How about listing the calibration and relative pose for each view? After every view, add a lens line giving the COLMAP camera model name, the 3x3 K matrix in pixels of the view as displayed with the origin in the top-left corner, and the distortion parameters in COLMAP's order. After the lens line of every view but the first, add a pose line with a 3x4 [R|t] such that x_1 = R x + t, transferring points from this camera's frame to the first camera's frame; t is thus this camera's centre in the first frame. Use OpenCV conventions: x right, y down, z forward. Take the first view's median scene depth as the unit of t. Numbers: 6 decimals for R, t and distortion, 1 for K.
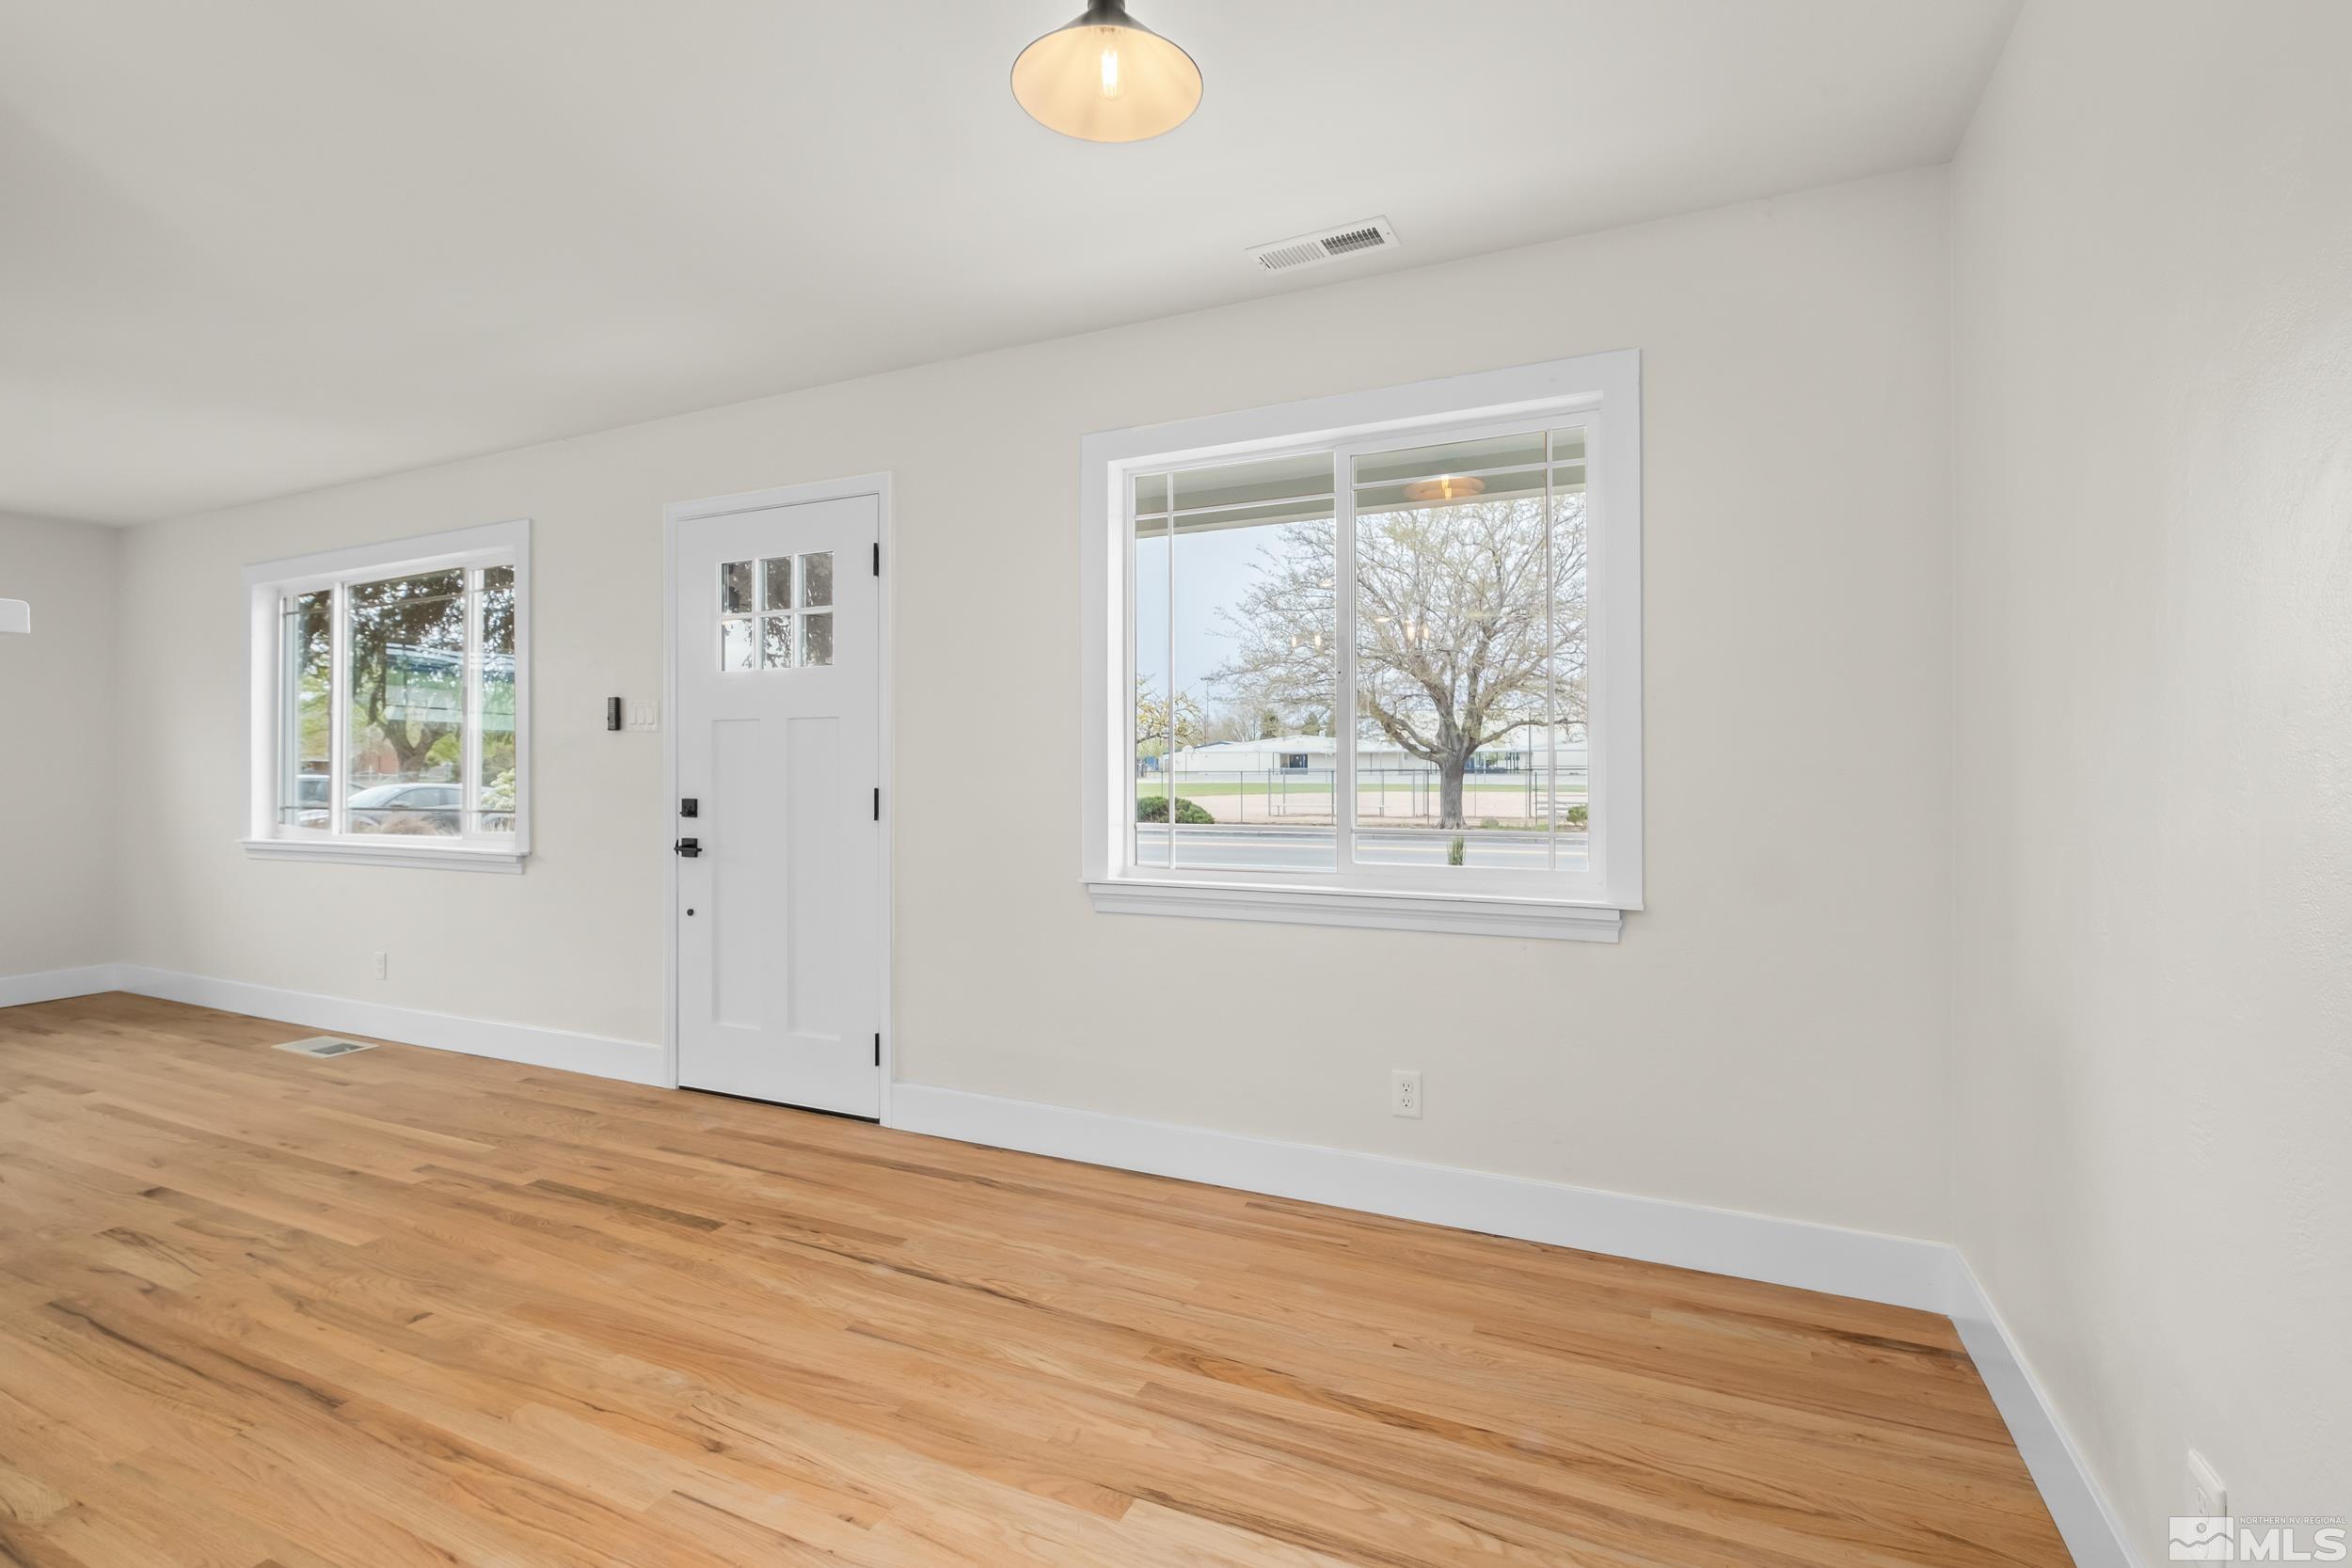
lens RADIAL K [[1047.3, 0, 1183.7], [0, 1047.3, 747.2], [0, 0, 1]] dist [-0.000001, -0.001679]
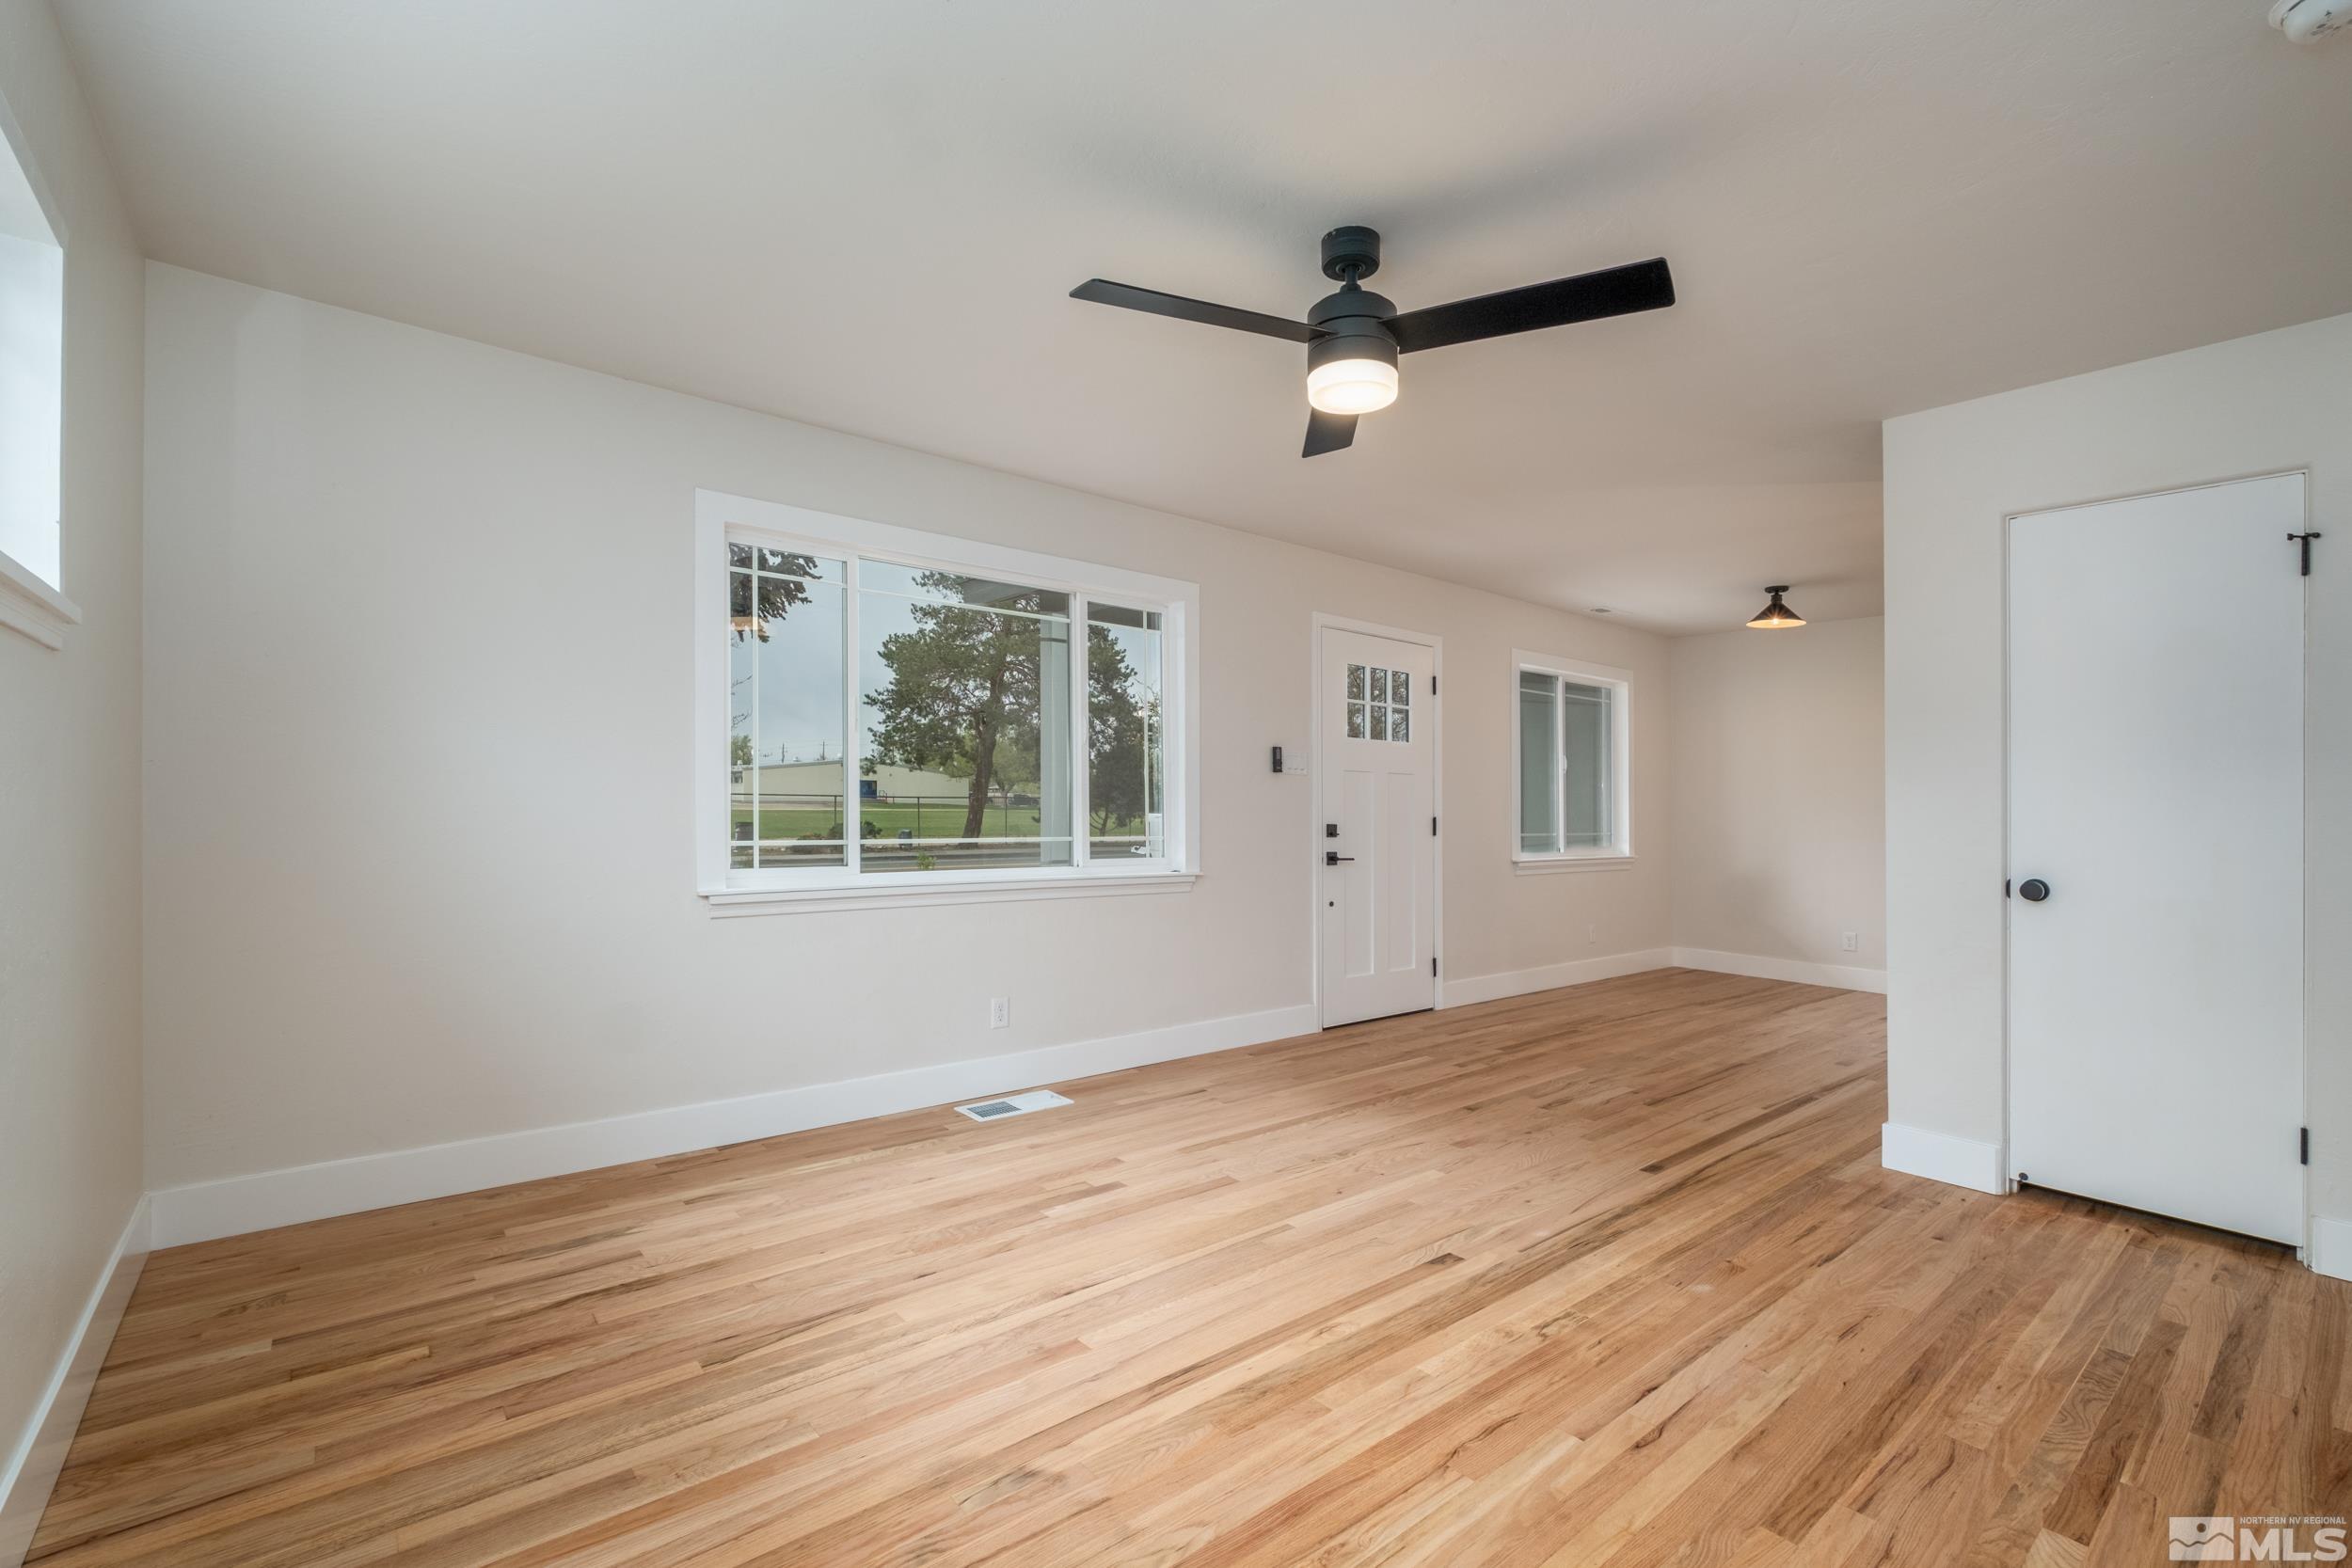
lens RADIAL K [[1047.3, 0, 1173.6], [0, 1047.3, 762.7], [0, 0, 1]] dist [-0.000001, -0.001679]
pose [[0.420214, 0.042116, 0.906447, -1.635142], [-0.037947, 0.998864, -0.028818, 0.013077], [-0.906631, -0.022287, 0.421335, 0.525051]]
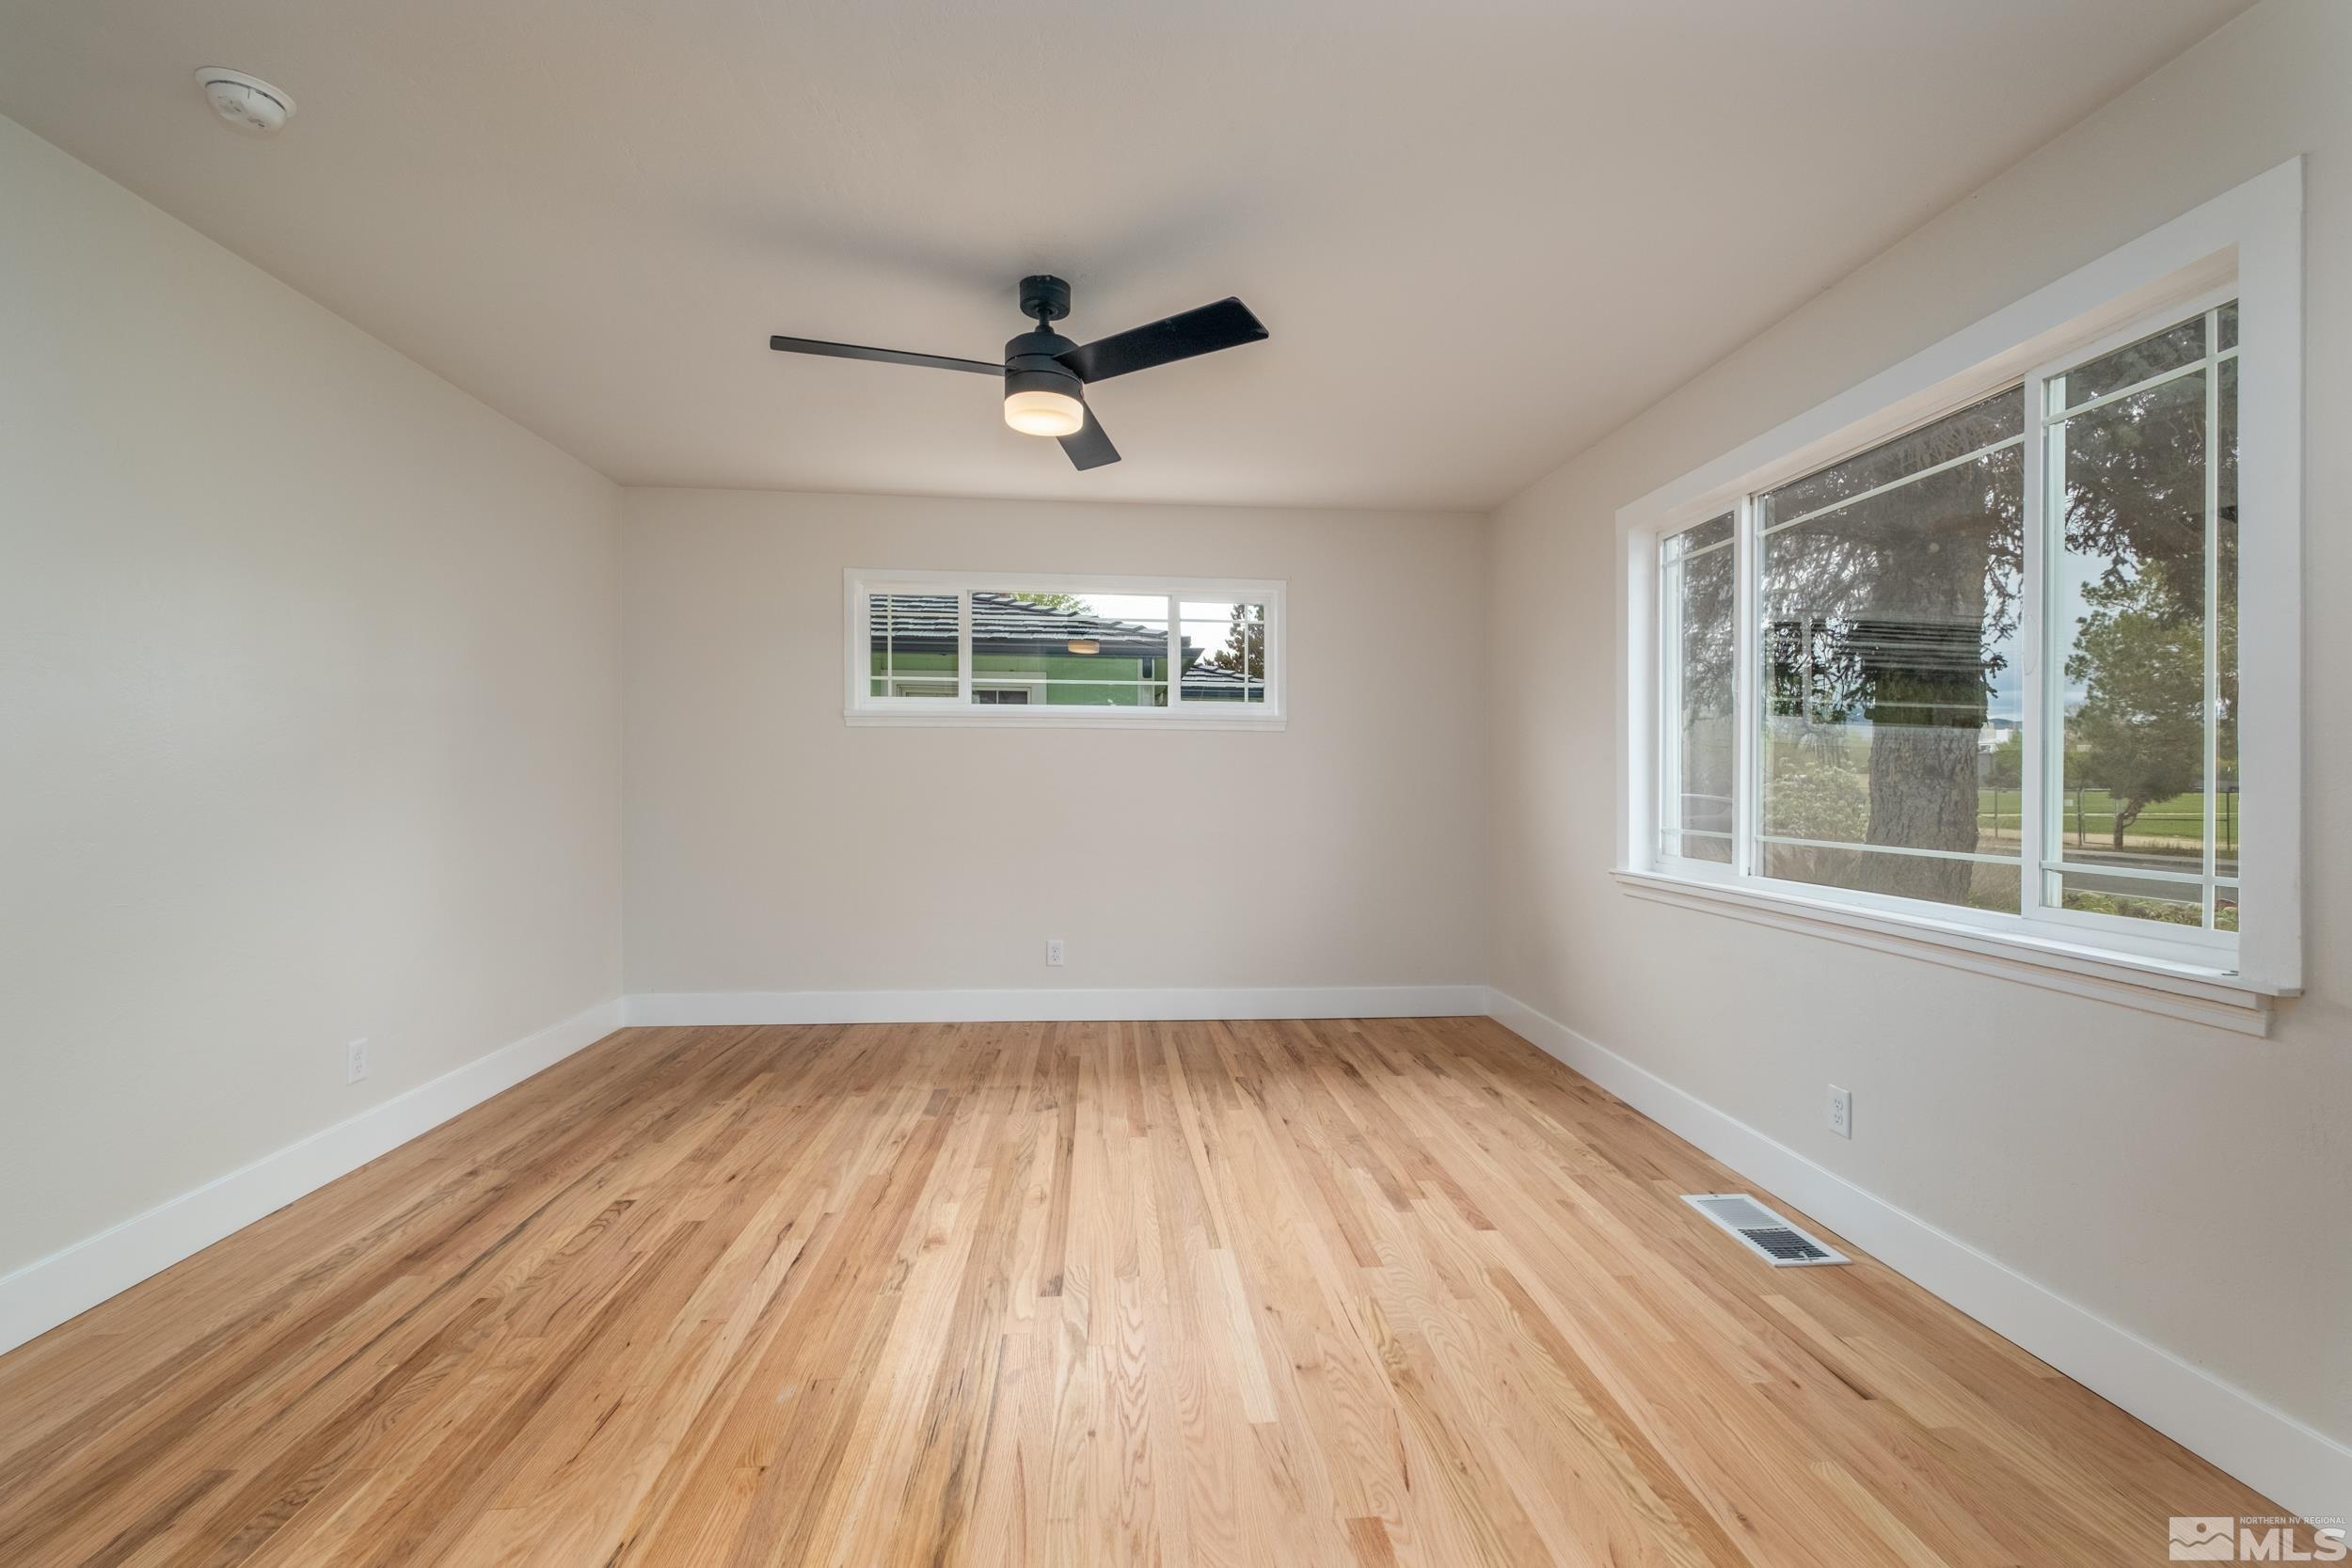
lens RADIAL K [[1047.3, 0, 1196.0], [0, 1047.3, 781.3], [0, 0, 1]] dist [-0.000001, -0.001679]
pose [[0.505844, 0.009952, -0.862568, -0.480722], [0.009271, 0.999813, 0.016972, 0.009663], [0.862575, -0.016581, 0.505657, 0.424774]]
